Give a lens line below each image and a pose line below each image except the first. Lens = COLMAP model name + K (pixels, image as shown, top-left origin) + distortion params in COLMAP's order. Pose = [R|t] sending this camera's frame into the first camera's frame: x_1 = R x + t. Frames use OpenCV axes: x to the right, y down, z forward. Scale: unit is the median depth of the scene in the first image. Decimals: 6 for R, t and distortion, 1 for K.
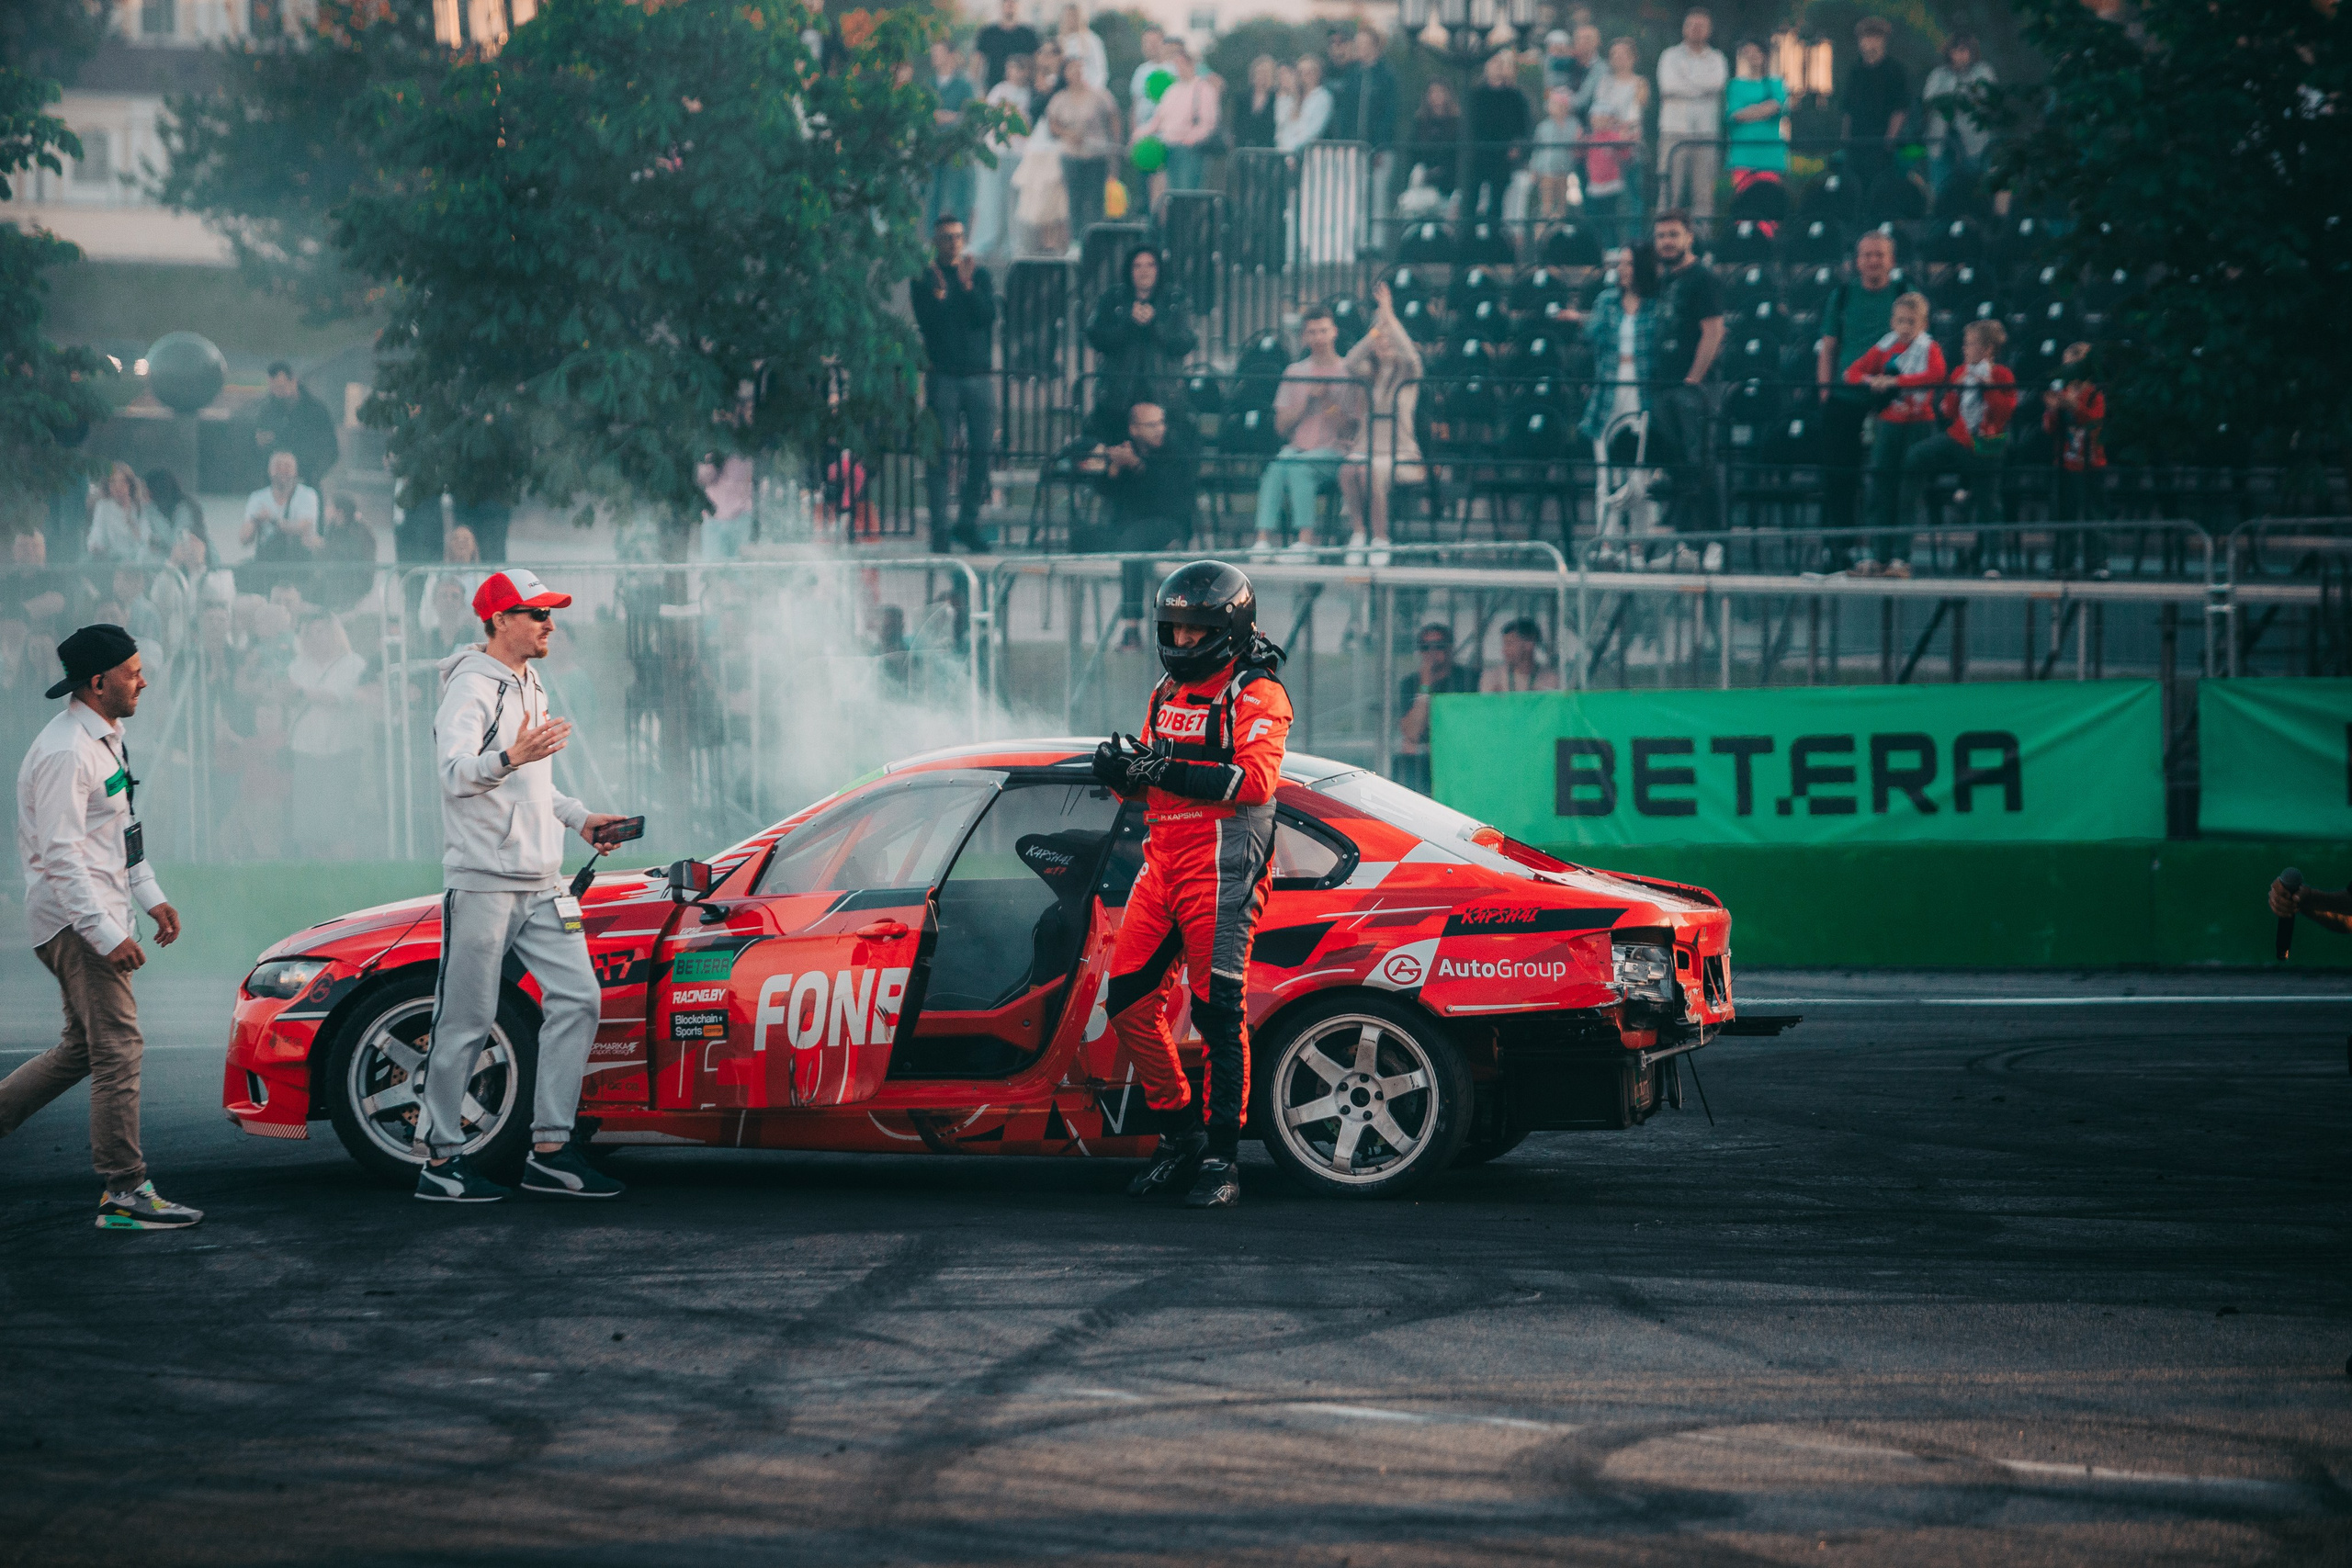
lens RADIAL K [[12447.8, 0, 1168.8], [0, 12447.8, 773.9], [0, 0, 1]] dist [3.628620, 0.000000]
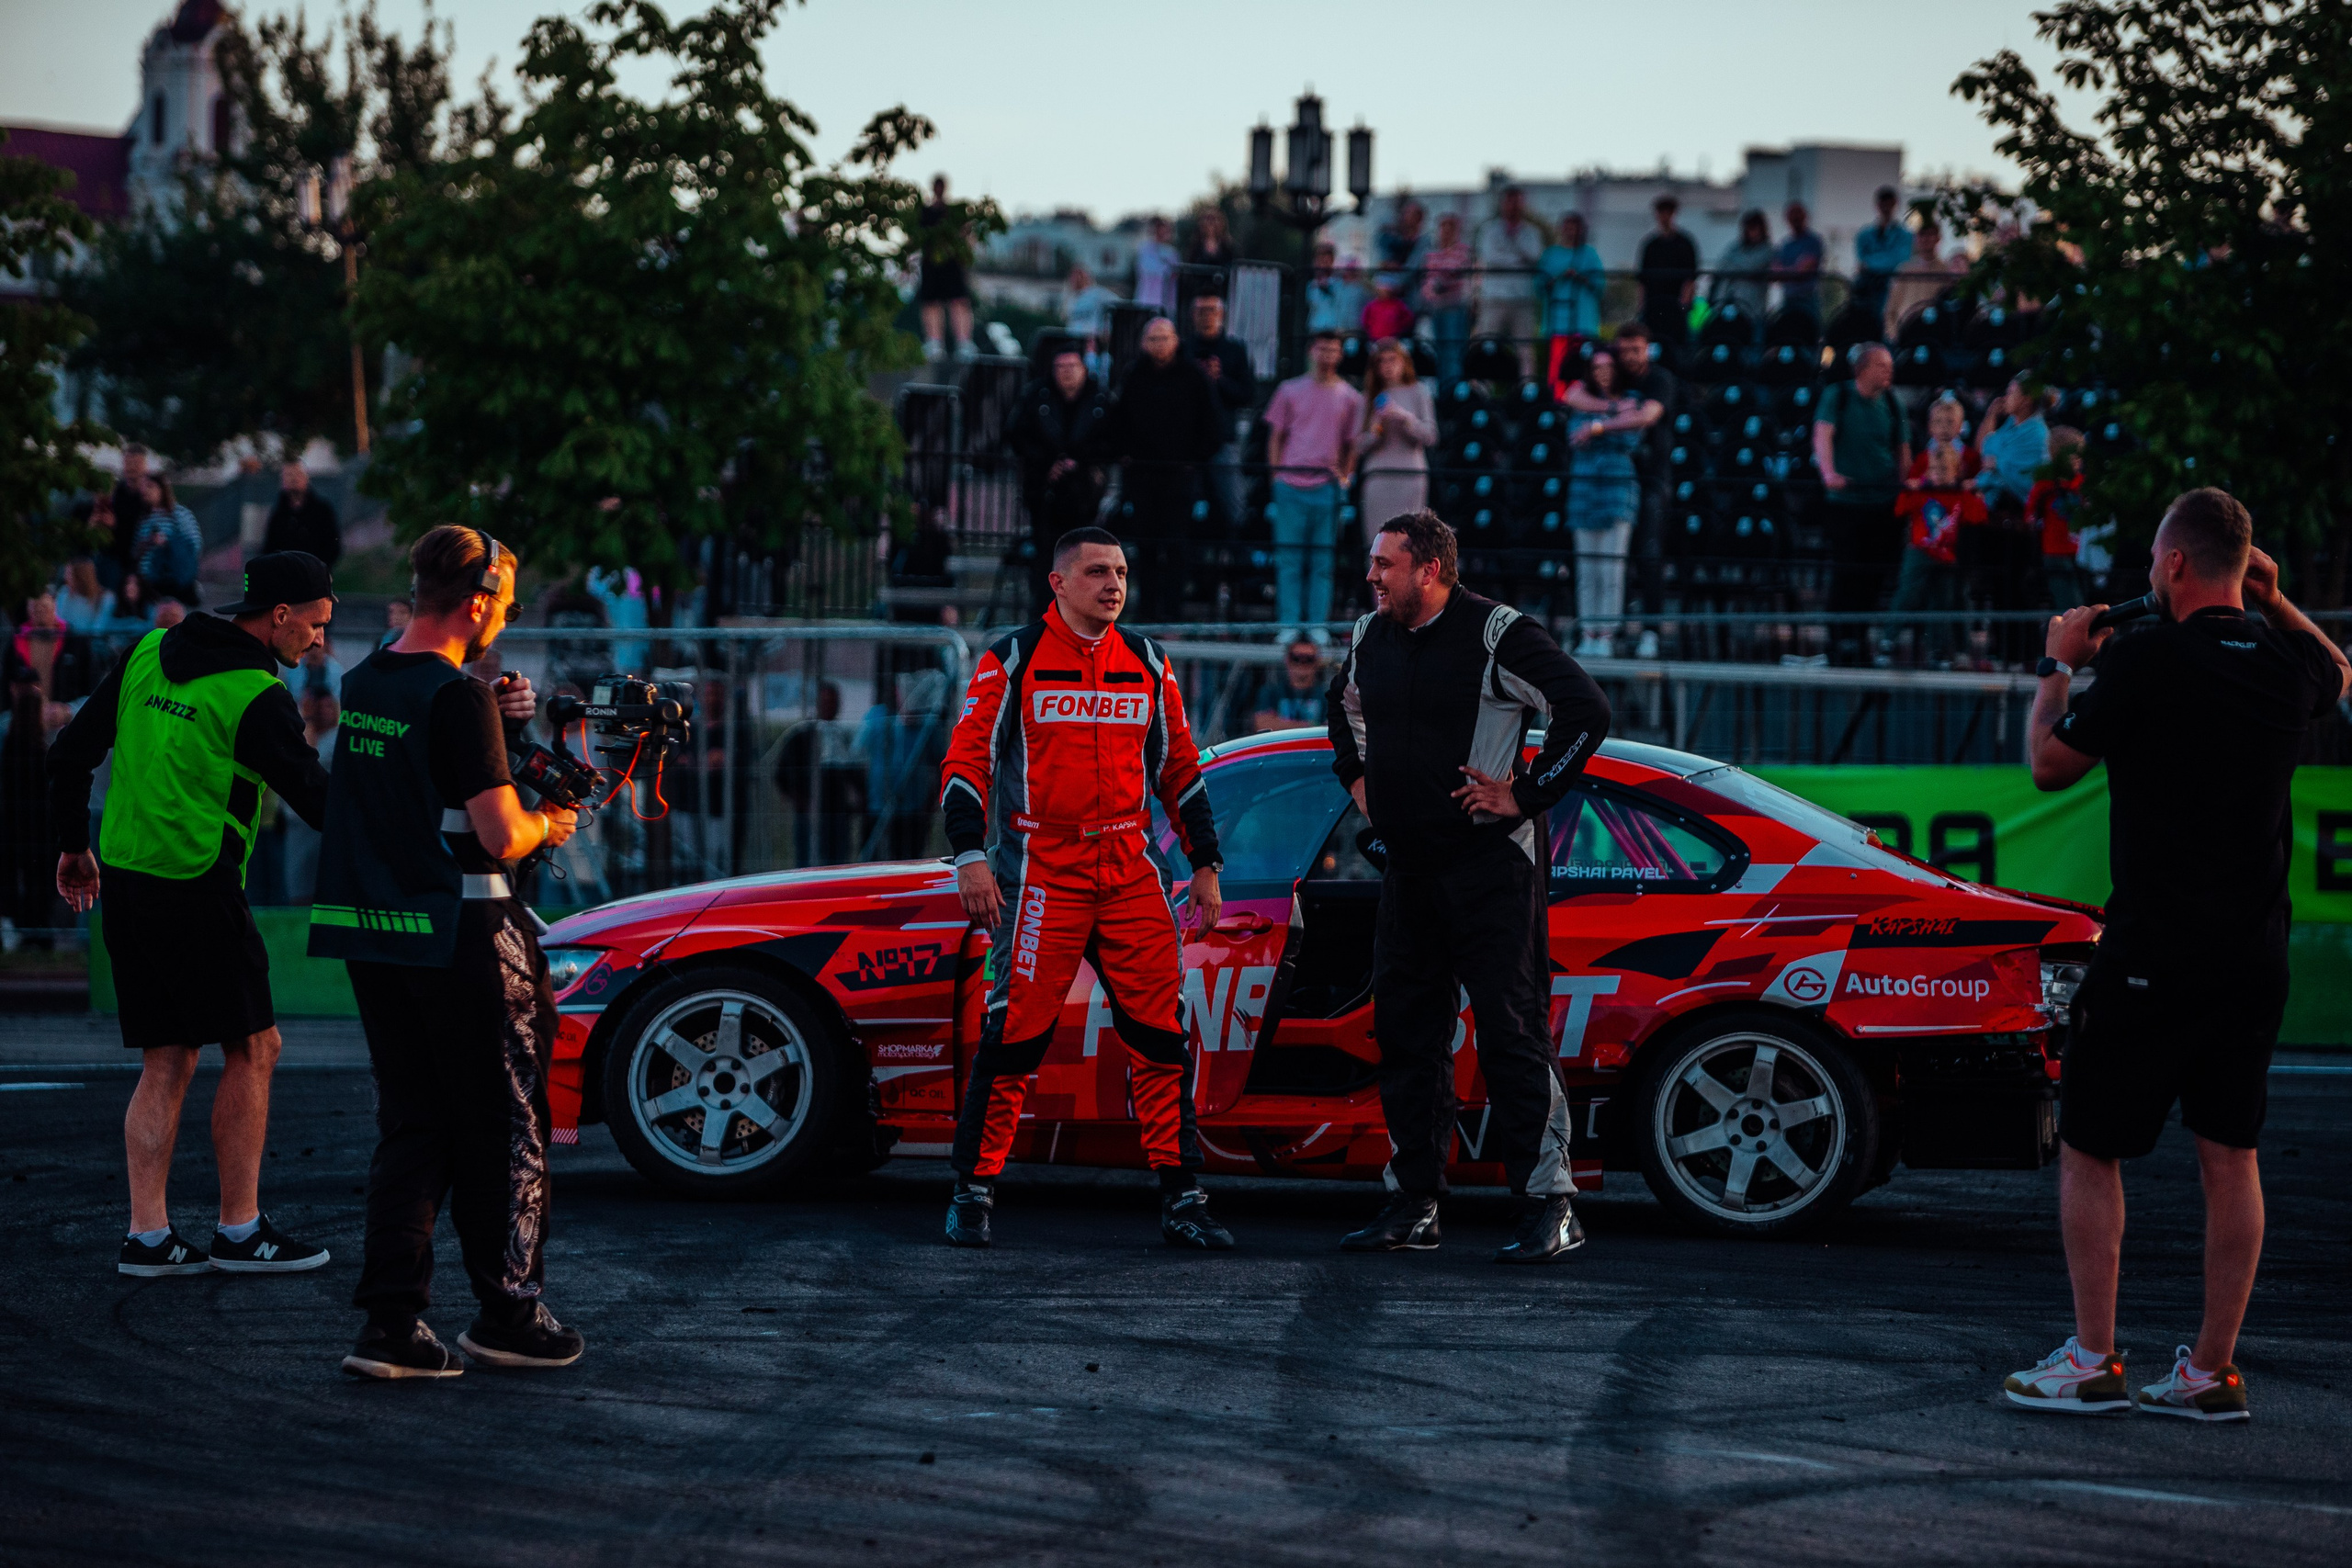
lens RADIAL K [[10373.7, 0, 1174.3], [0, 10373.7, 738.3], [0, 0, 1]] dist [2.437726, 0.000000]
pose [[0.999091, 0.021004, 0.037090, -0.054625], [-0.020355, 0.999635, -0.017785, 0.012340], [-0.037450, 0.017014, 0.999154, 0.249029]]
